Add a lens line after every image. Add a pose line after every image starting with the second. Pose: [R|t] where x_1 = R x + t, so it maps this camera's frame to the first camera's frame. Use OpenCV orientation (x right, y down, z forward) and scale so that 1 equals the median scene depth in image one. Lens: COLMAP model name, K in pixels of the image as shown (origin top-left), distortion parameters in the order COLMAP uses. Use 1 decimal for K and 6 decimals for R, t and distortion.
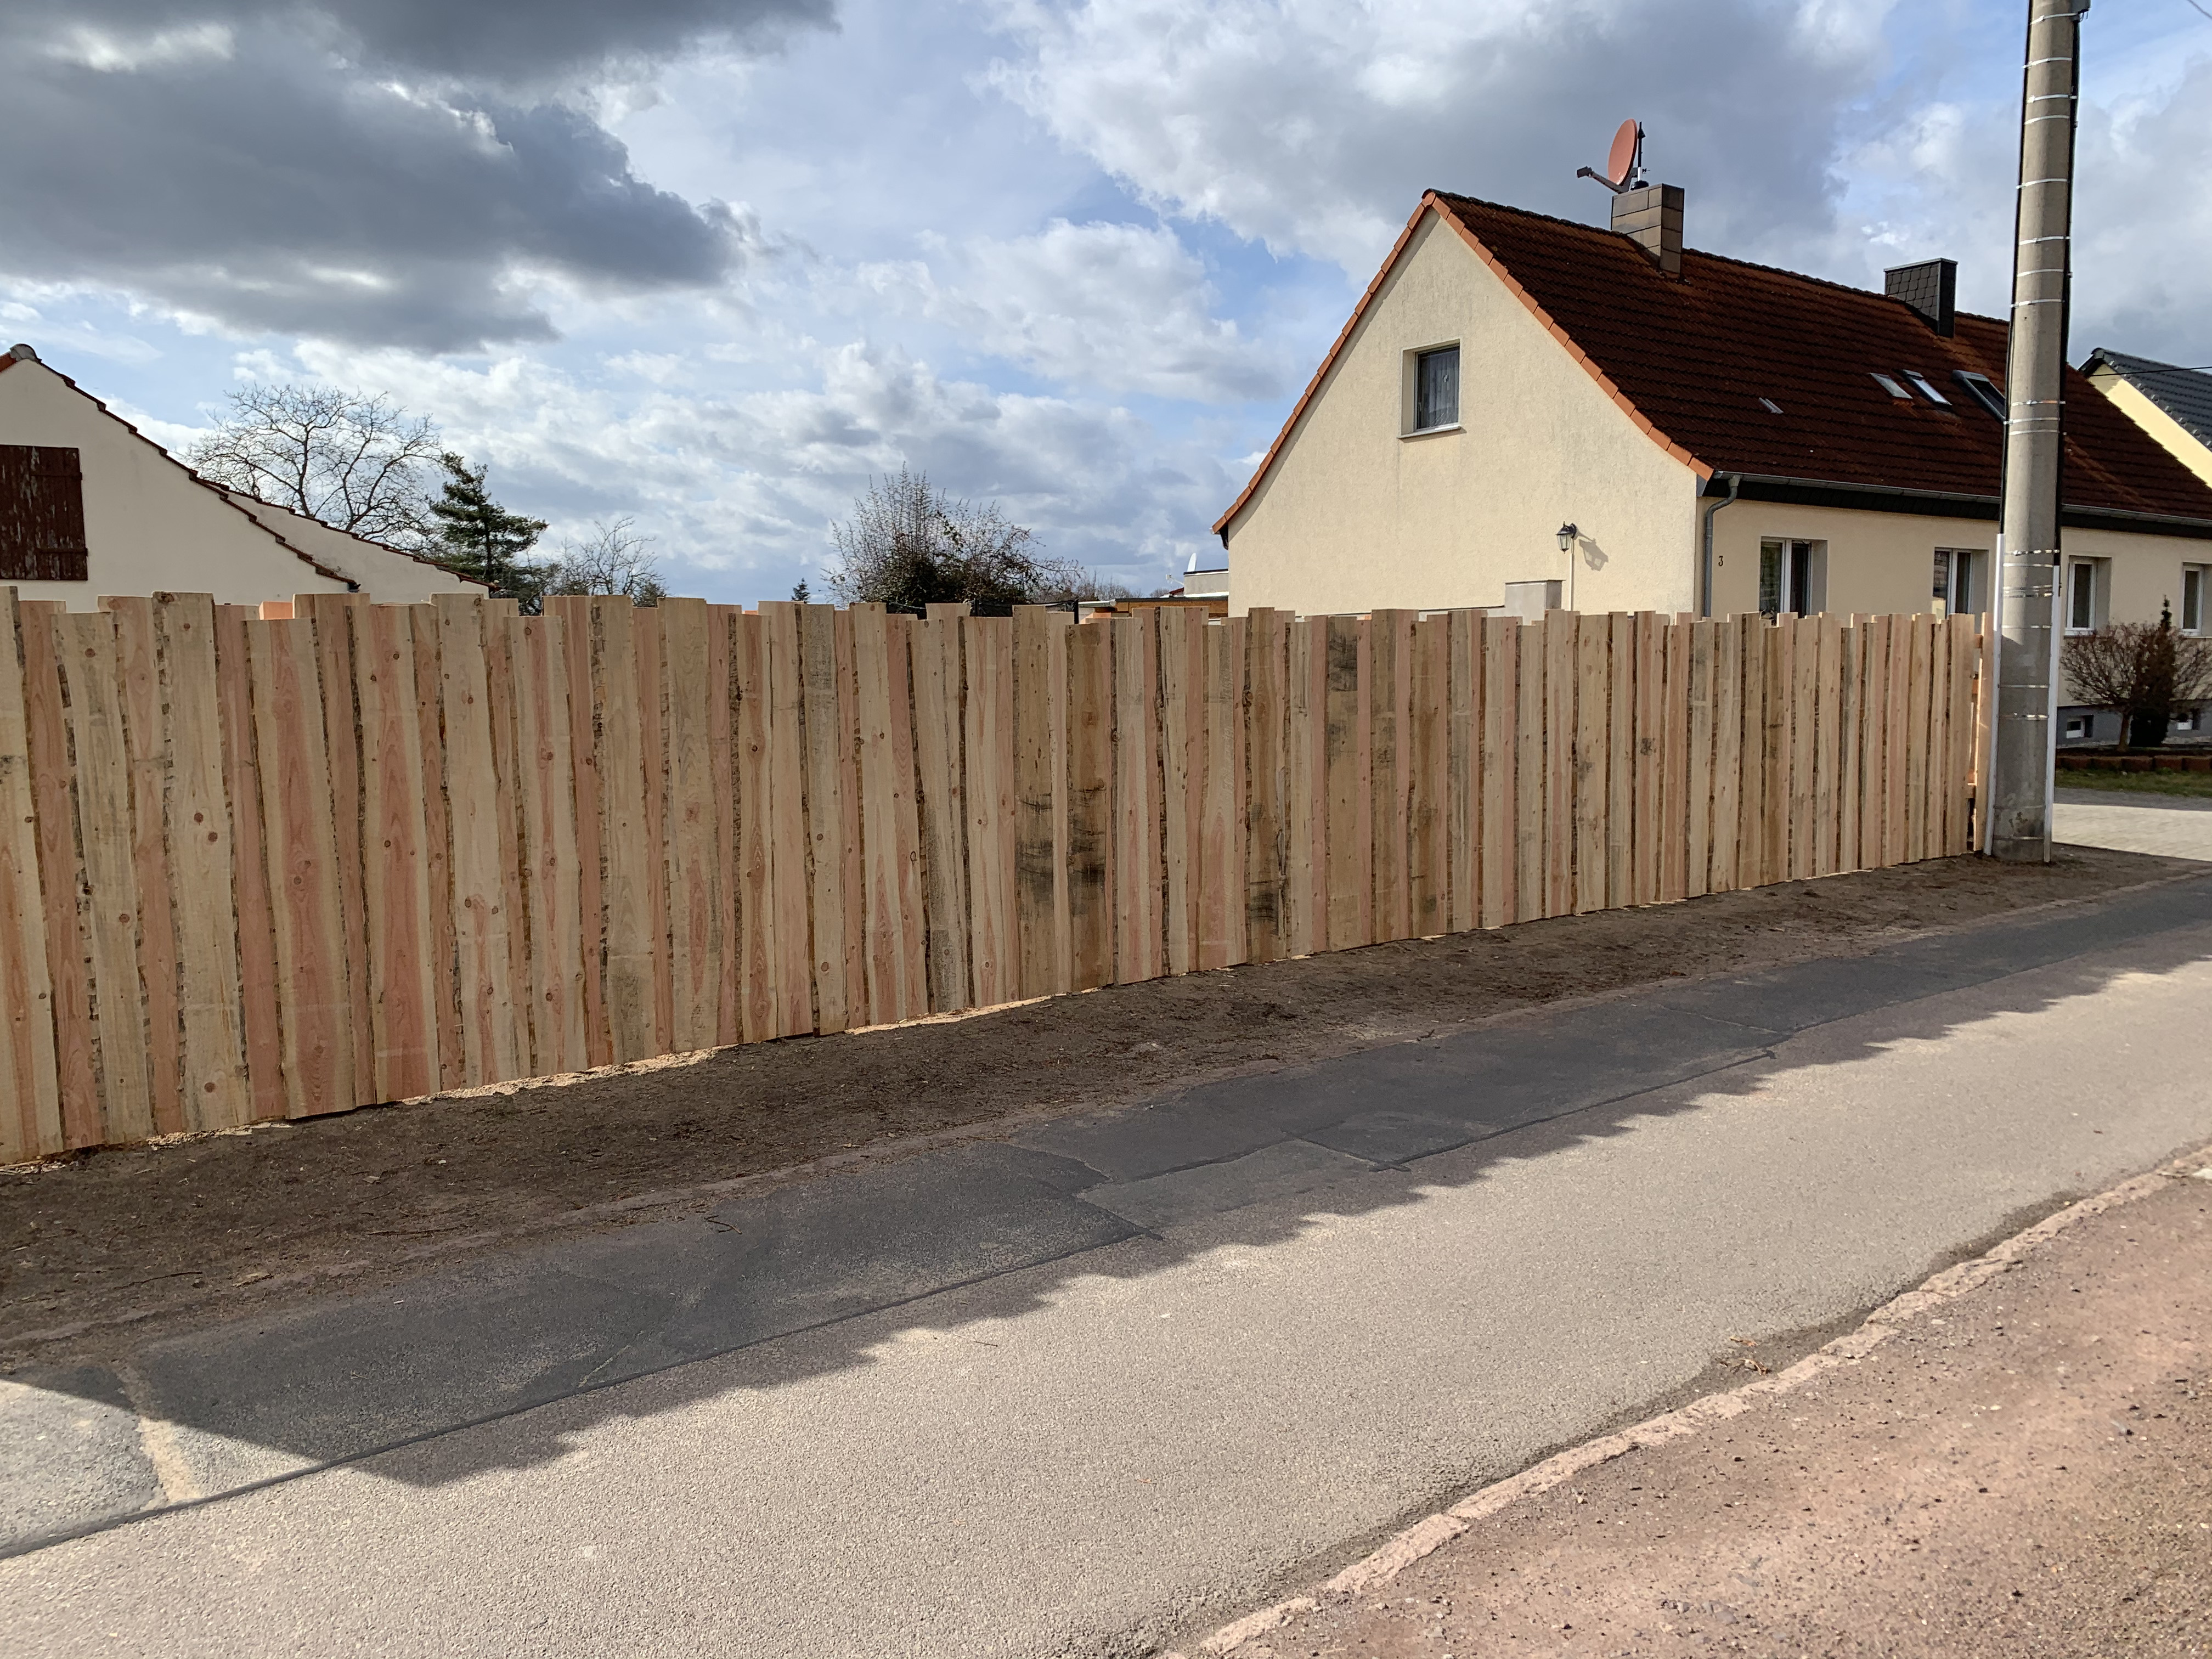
lens RADIAL K [[1691.6, 0, 1148.2], [0, 1691.6, 826.8], [0, 0, 1]] dist [0.154024, -0.245486]
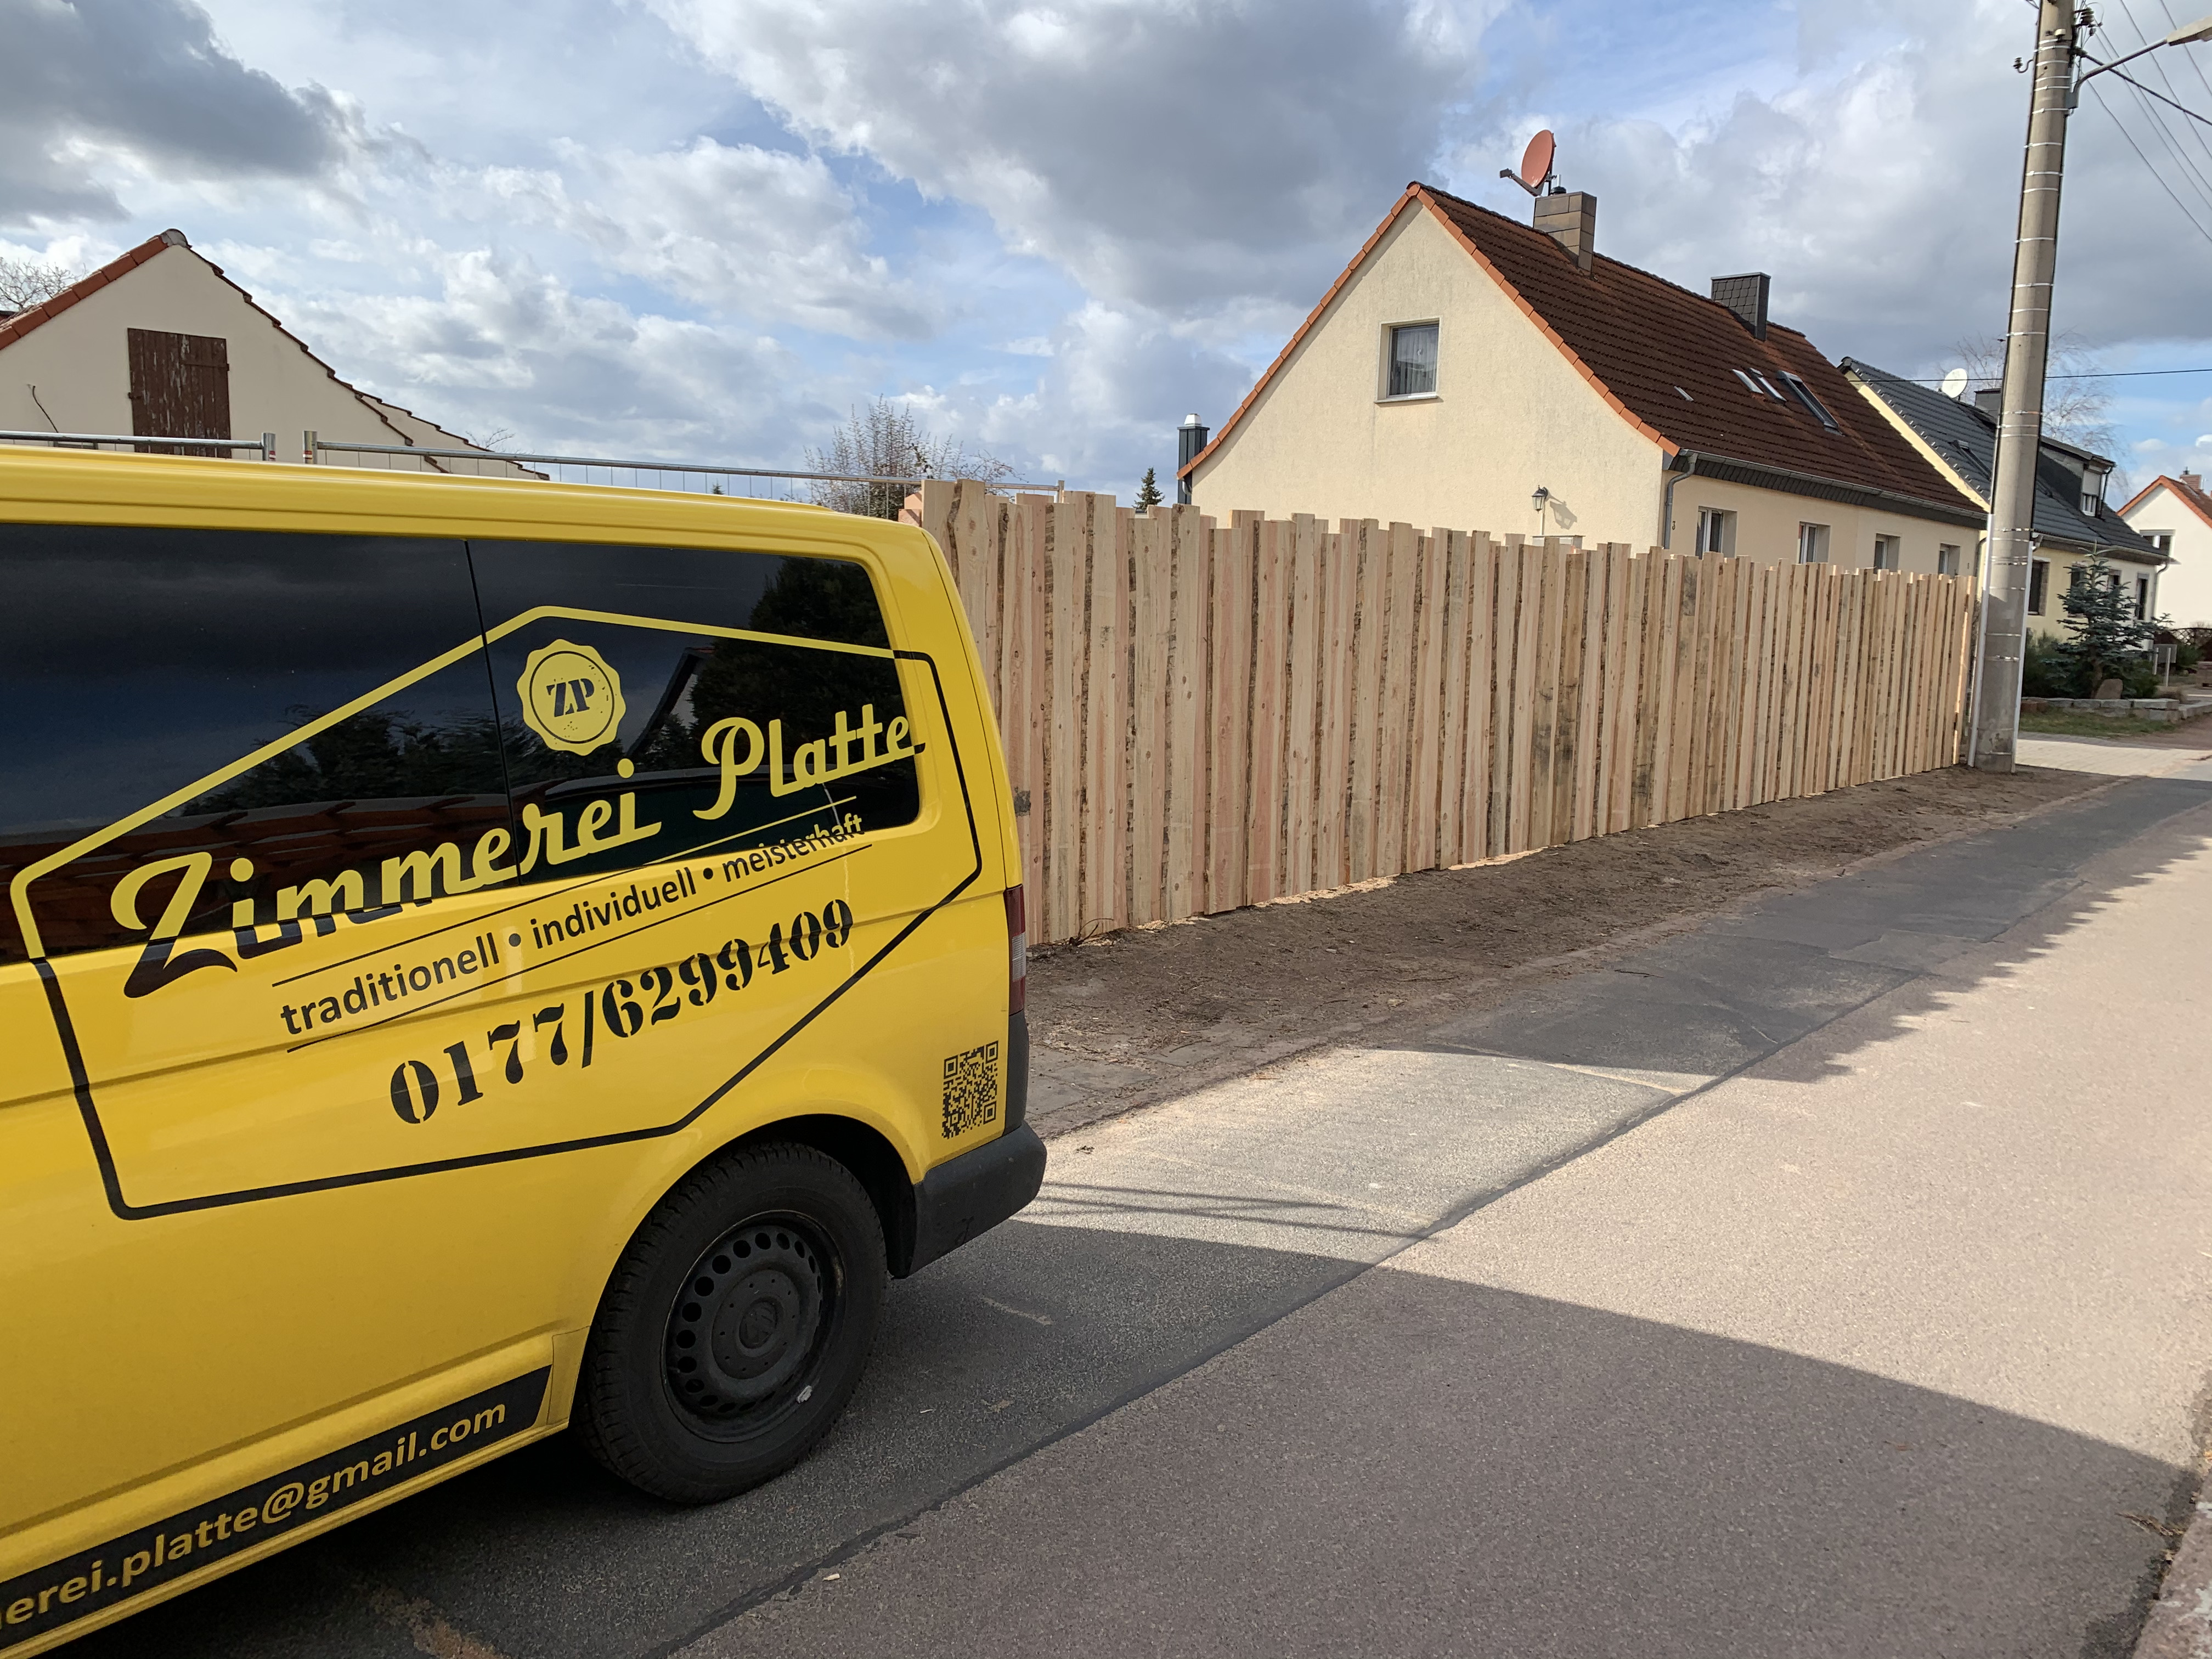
lens RADIAL K [[1643.7, 0, 1100.0], [0, 1643.7, 873.3], [0, 0, 1]] dist [0.068303, -0.060753]
pose [[0.983213, 0.006175, 0.182355, -0.294280], [-0.018024, 0.997826, 0.063397, 0.022378], [-0.181567, -0.065619, 0.981187, -0.080557]]
